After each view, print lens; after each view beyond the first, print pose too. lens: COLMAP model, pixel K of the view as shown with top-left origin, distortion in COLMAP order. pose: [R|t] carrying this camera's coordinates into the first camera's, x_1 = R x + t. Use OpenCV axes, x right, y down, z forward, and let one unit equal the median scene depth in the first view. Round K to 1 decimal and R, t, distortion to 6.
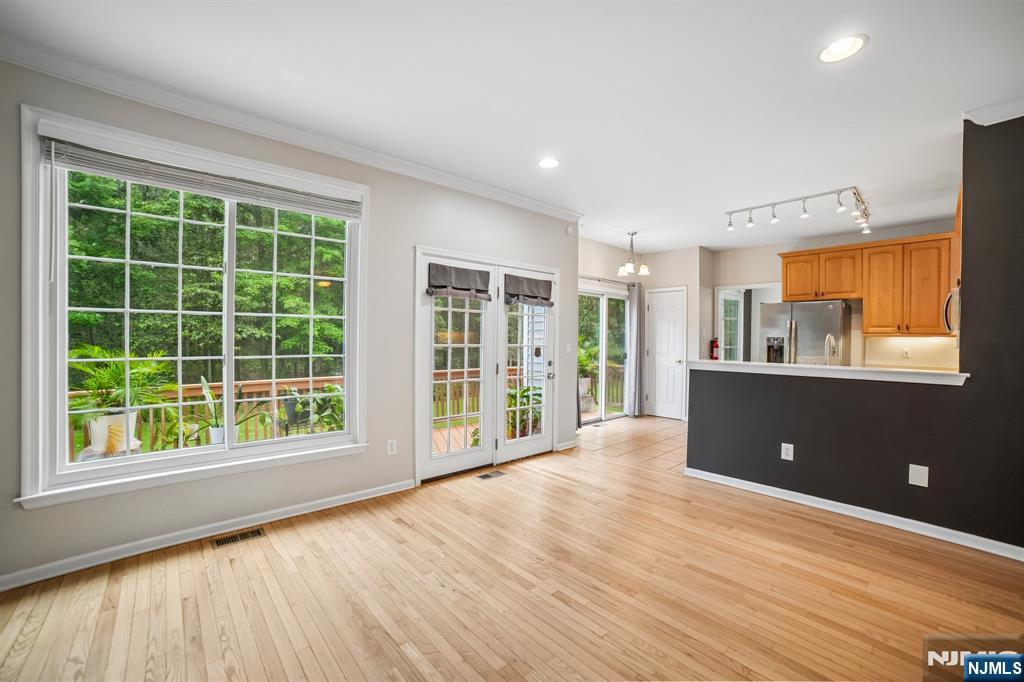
lens RADIAL K [[407.3, 0, 511.2], [0, 407.3, 348.5], [0, 0, 1]] dist [-0.091356, 0.034690]
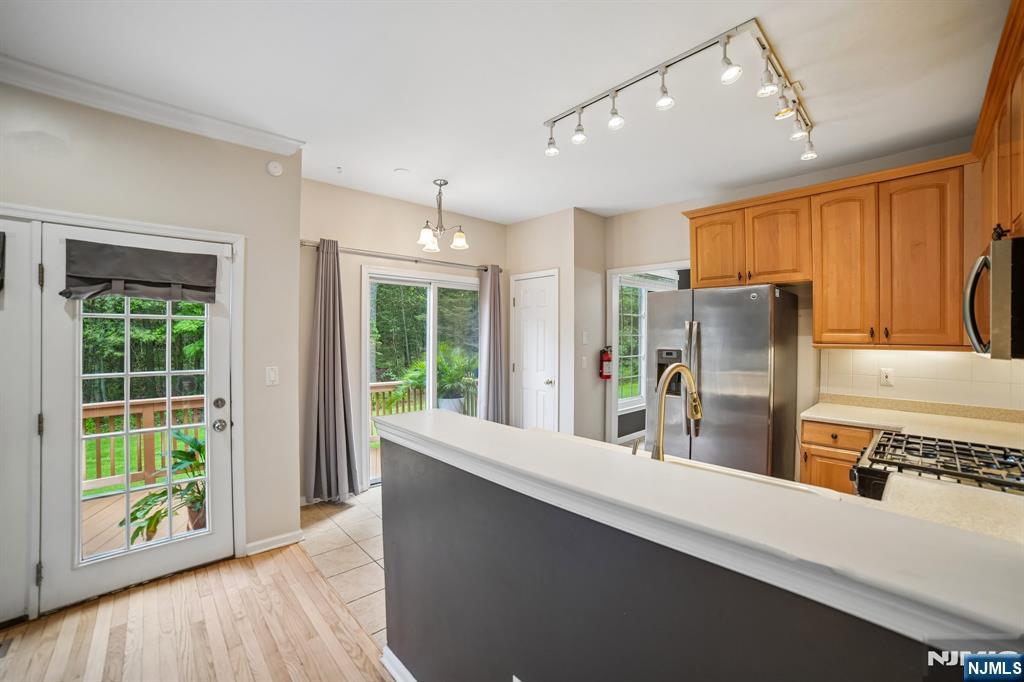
lens RADIAL K [[412.6, 0, 512.0], [0, 412.6, 341.0], [0, 0, 1]] dist [-0.093564, 0.036760]
pose [[0.999943, -0.005513, 0.009093, 0.457803], [0.005623, 0.999910, -0.012186, -0.036886], [-0.009025, 0.012236, 0.999884, 0.417076]]
